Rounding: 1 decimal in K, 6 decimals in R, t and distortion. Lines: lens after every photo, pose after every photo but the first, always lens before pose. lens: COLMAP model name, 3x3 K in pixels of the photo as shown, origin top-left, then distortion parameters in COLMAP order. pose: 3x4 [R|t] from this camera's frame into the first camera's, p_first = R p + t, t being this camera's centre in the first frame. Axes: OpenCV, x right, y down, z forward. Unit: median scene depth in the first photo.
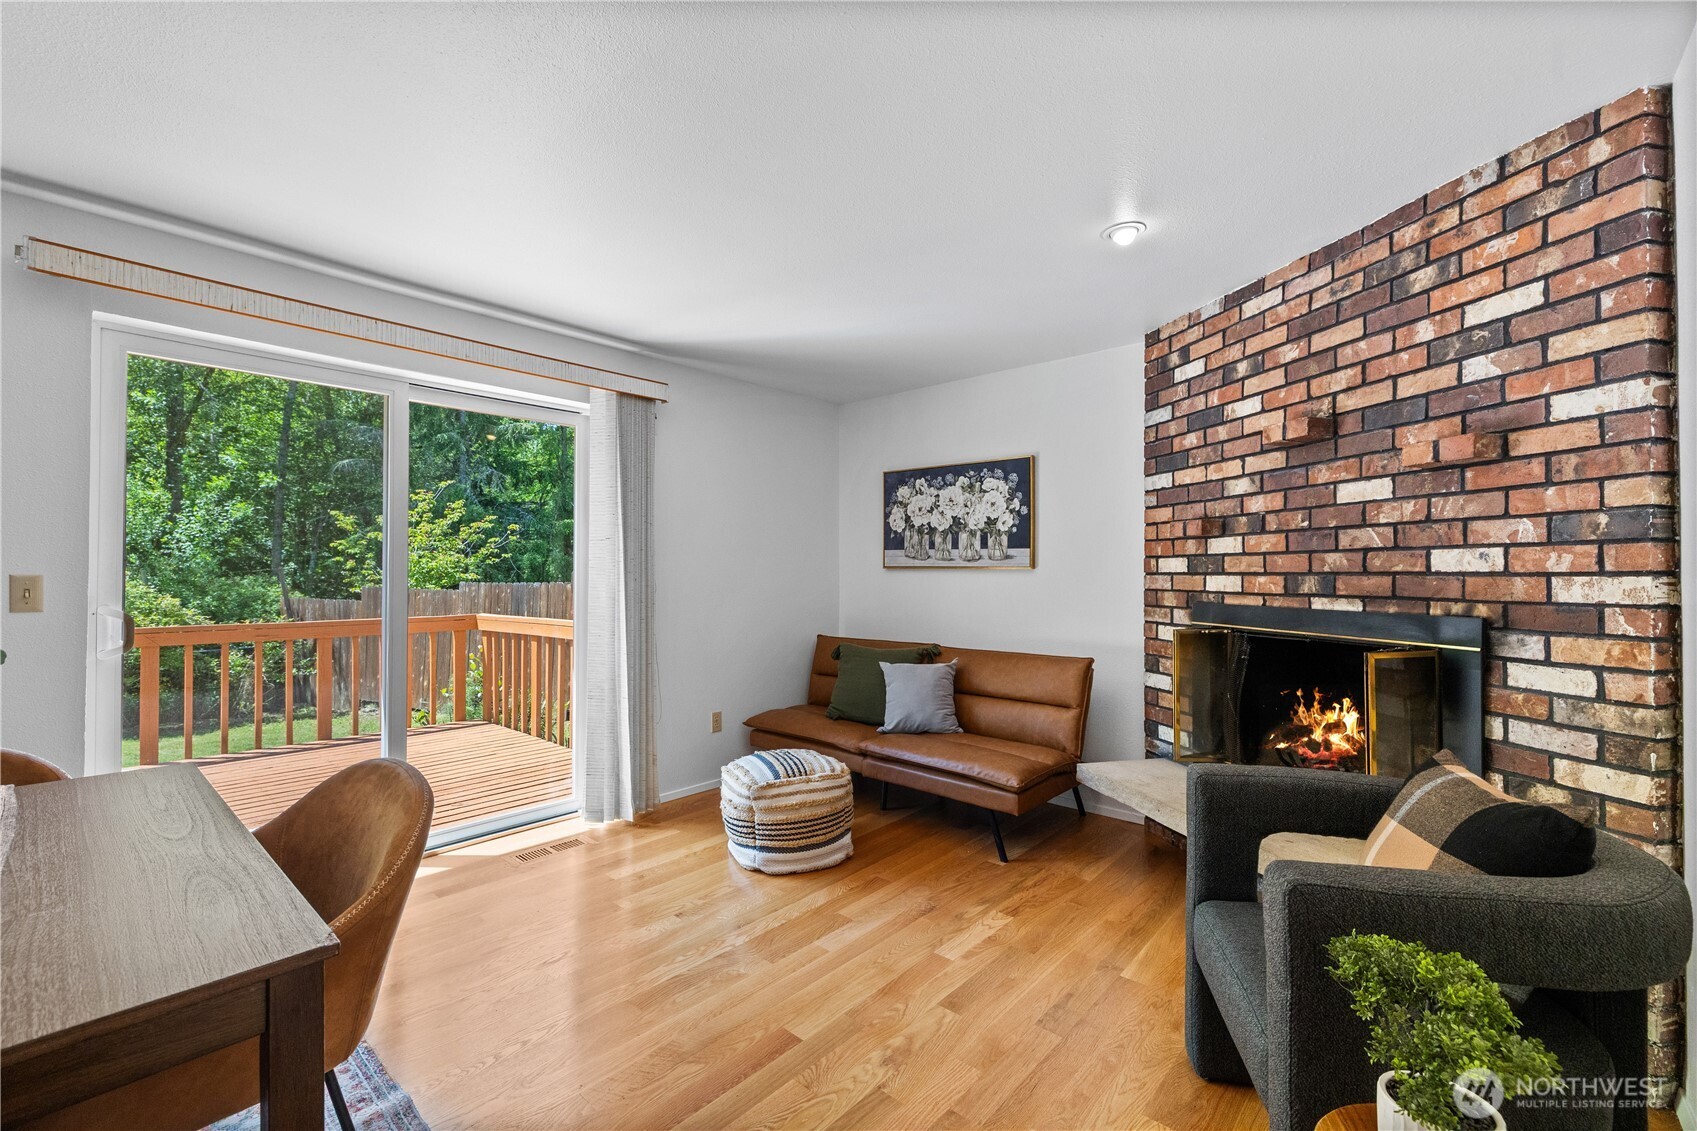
lens RADIAL K [[722.4, 0, 848.4], [0, 722.4, 567.0], [0, 0, 1]] dist [-0.004067, -0.000573]
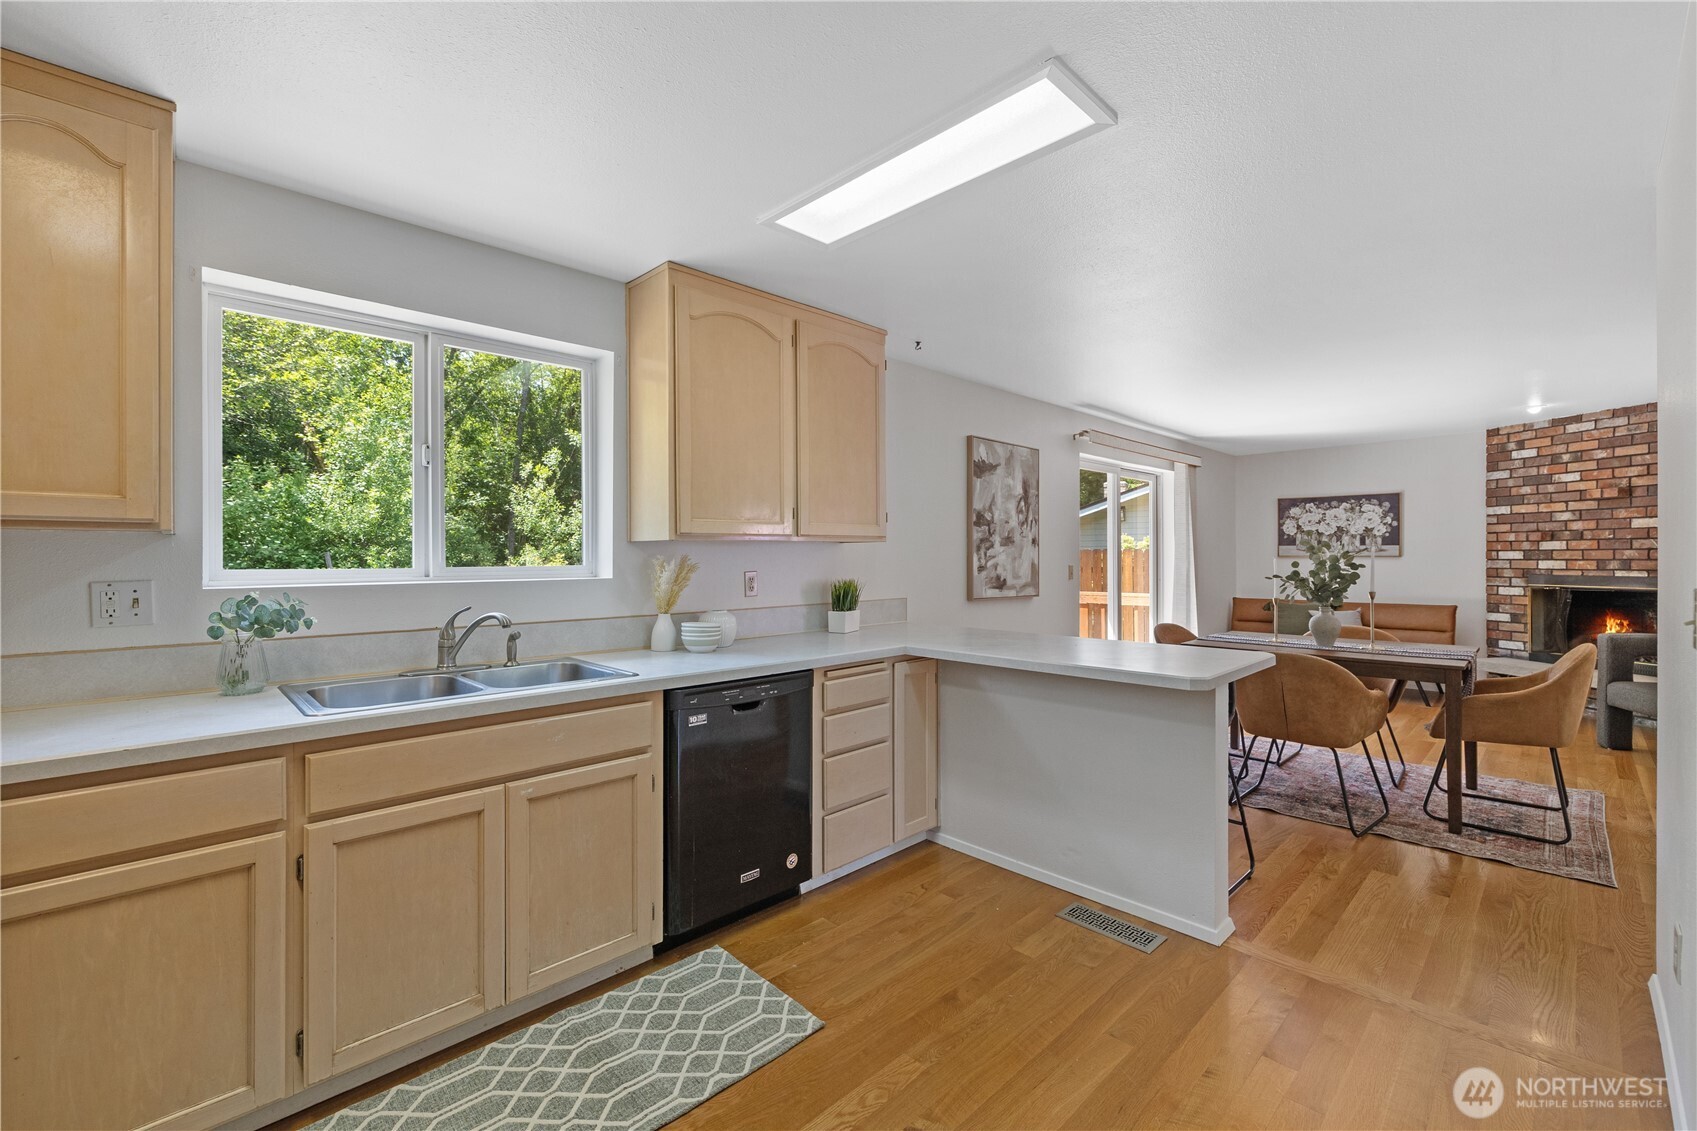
lens RADIAL K [[722.4, 0, 838.2], [0, 722.4, 558.3], [0, 0, 1]] dist [-0.004067, -0.000573]
pose [[0.997661, -0.007105, -0.067981, -1.178058], [0.007805, 0.999919, 0.010033, -0.026669], [0.067904, -0.010540, 0.997636, -0.999394]]
